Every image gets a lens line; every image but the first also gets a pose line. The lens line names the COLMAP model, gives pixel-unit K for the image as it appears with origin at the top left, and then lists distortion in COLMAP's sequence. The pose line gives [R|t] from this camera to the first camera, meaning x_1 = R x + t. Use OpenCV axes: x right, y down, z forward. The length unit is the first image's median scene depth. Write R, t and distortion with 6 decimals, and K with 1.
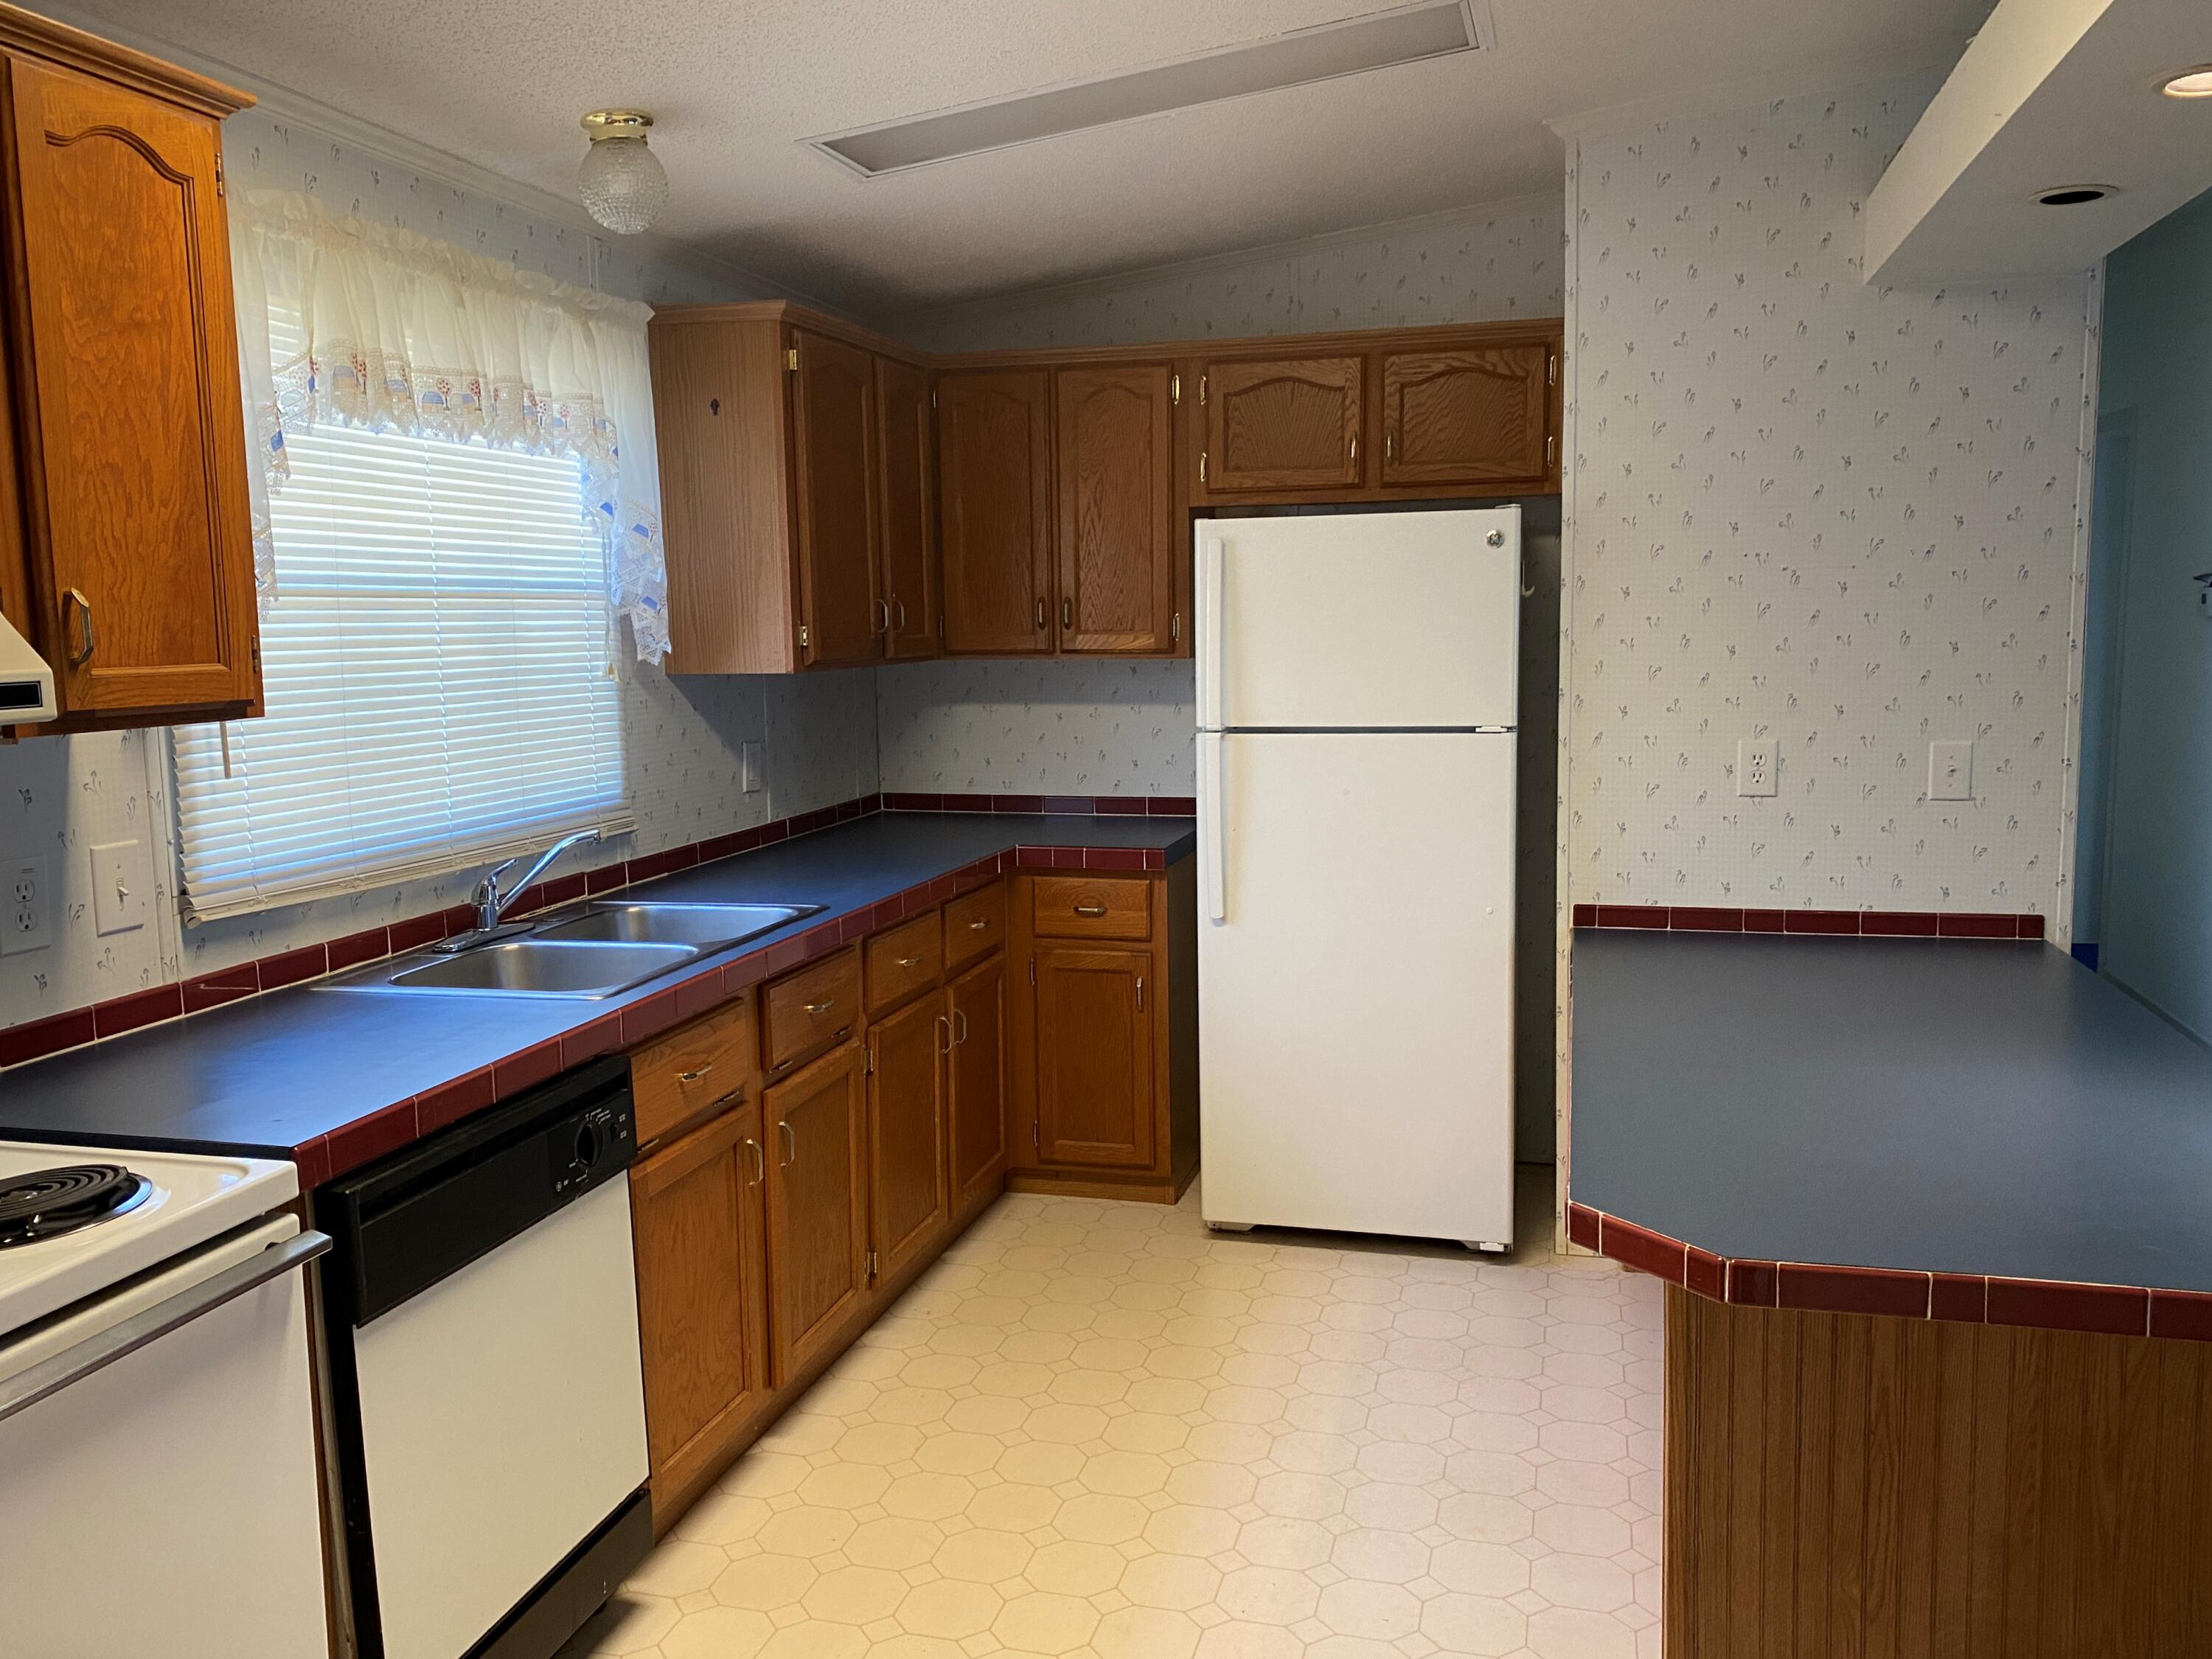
lens RADIAL K [[1718.3, 0, 1106.0], [0, 1718.3, 829.5], [0, 0, 1]] dist [0.000539, -0.015974]
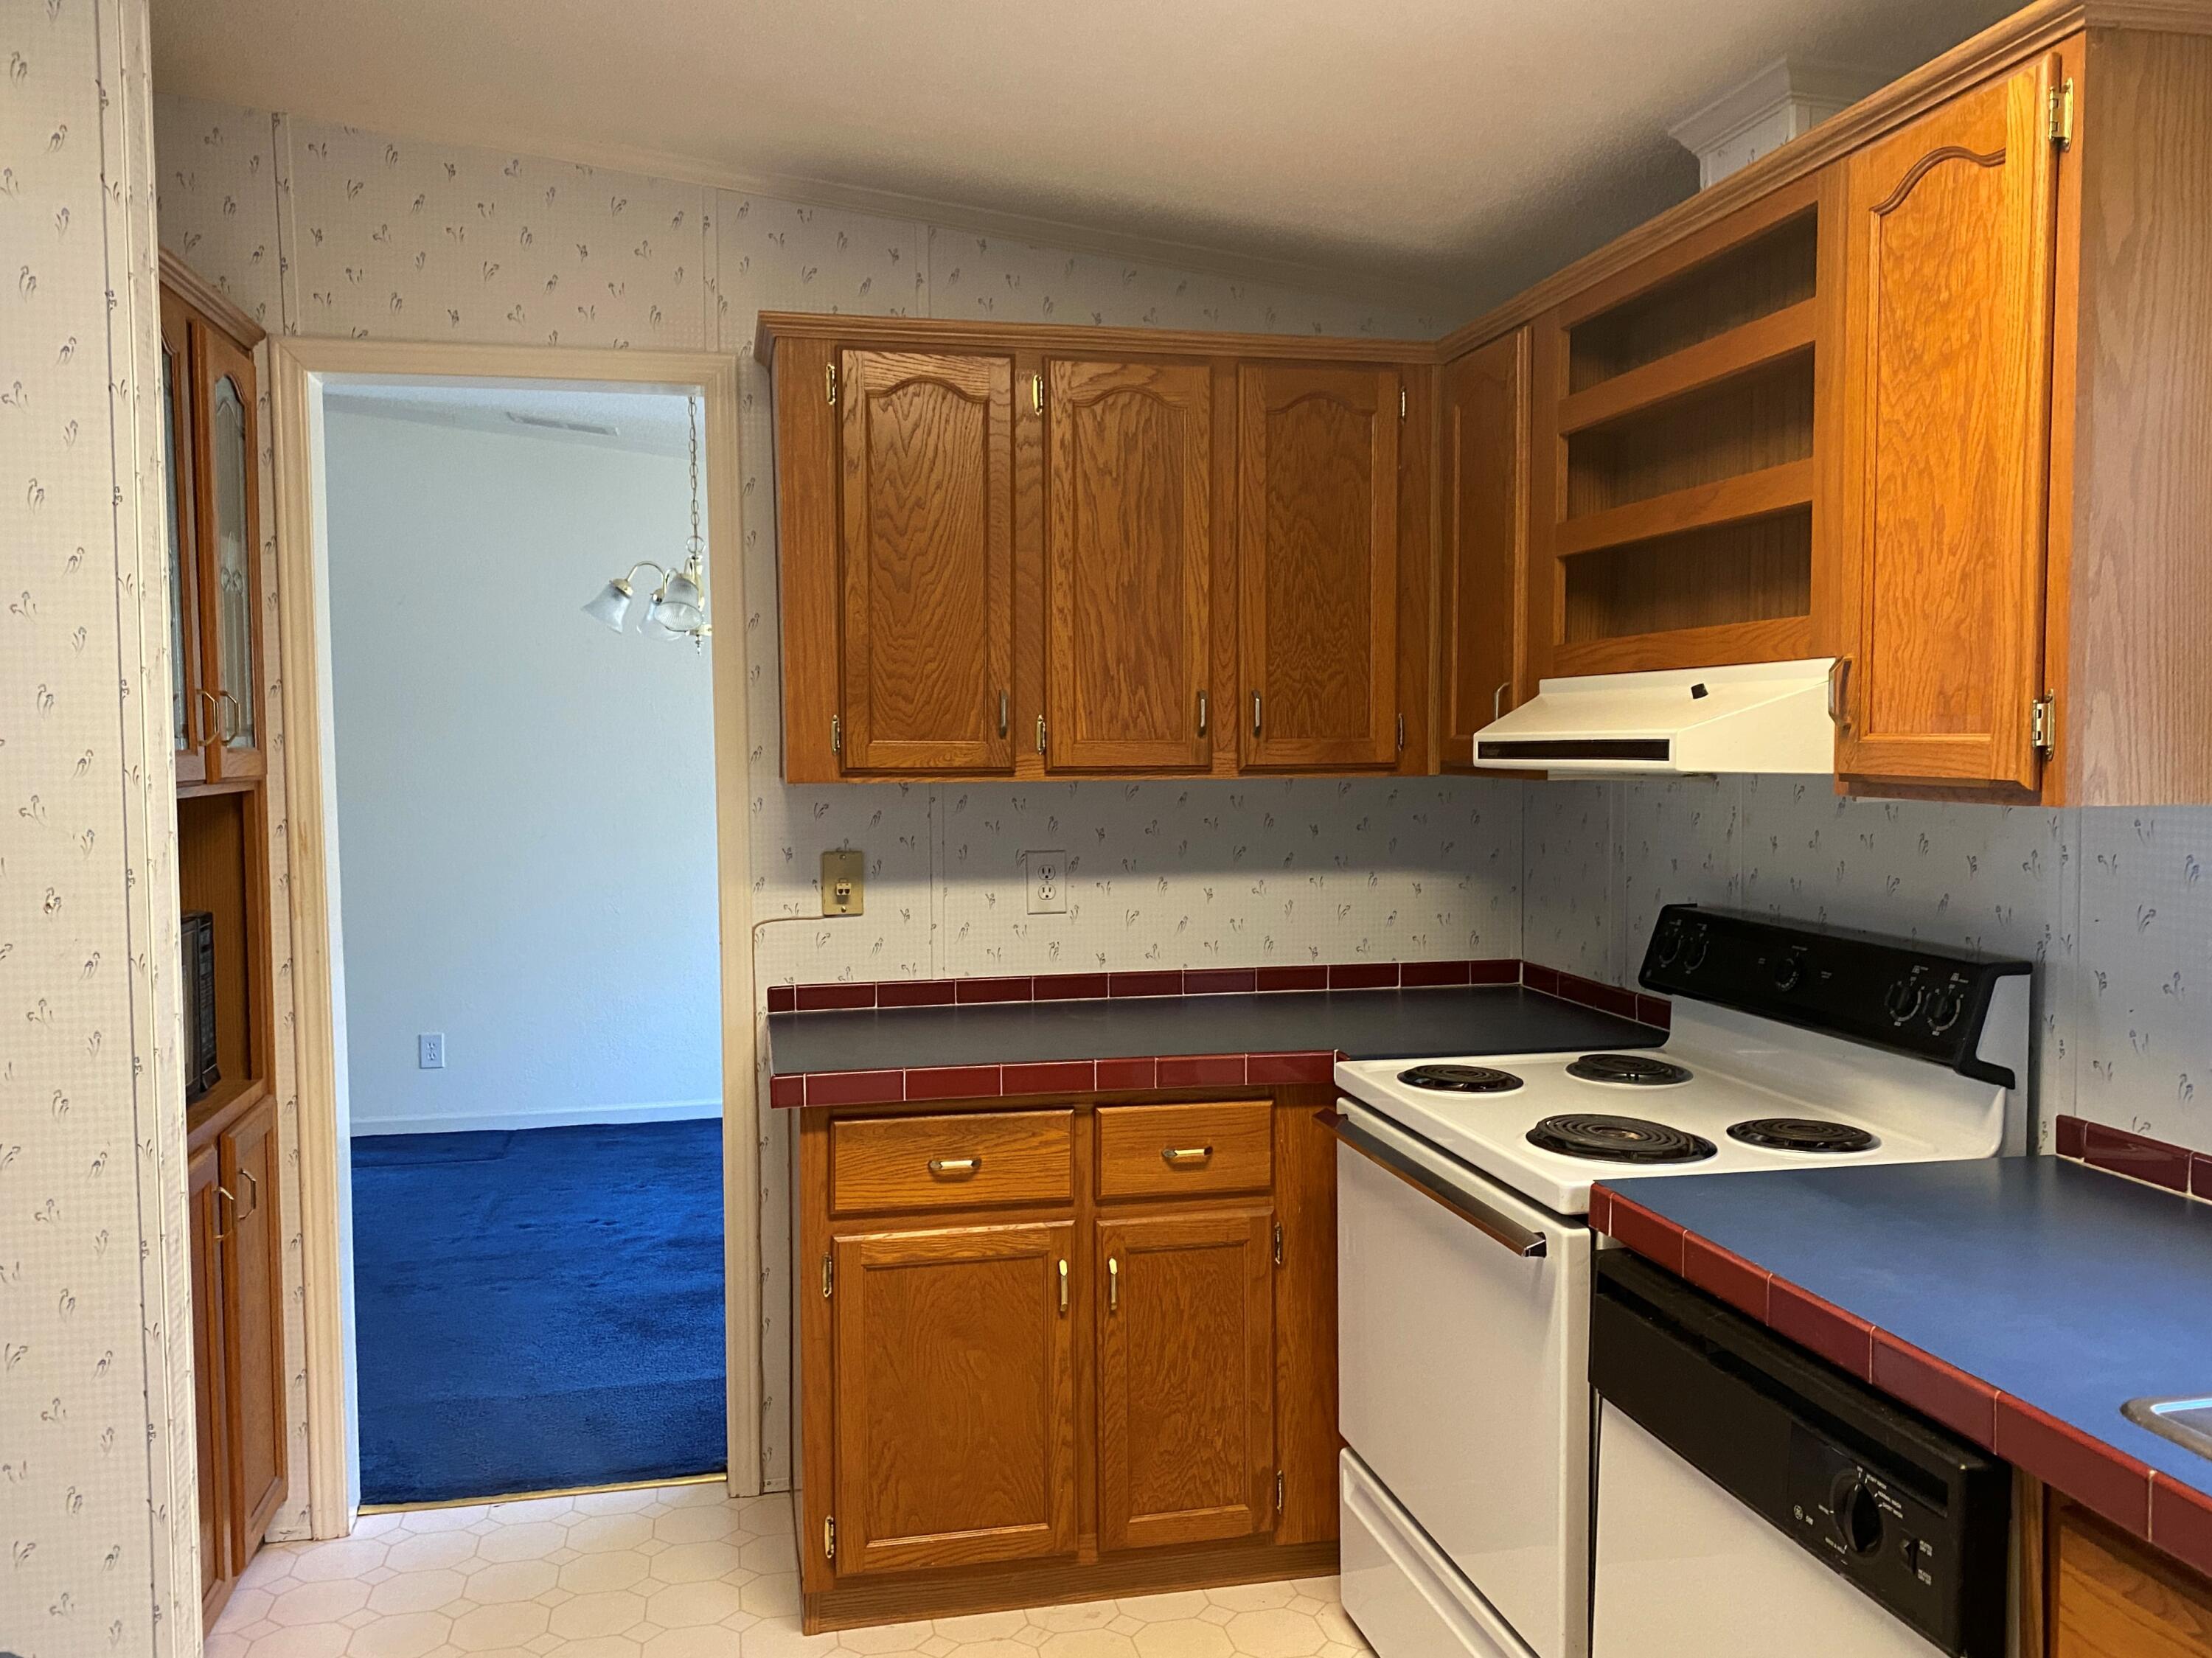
lens RADIAL K [[1718.1, 0, 1106.0], [0, 1718.1, 829.0], [0, 0, 1]] dist [0.000539, -0.015974]
pose [[-0.886954, 0.048985, -0.459252, 0.254301], [-0.035318, 0.984254, 0.173193, -0.189332], [0.460505, 0.169834, -0.871259, 1.614288]]
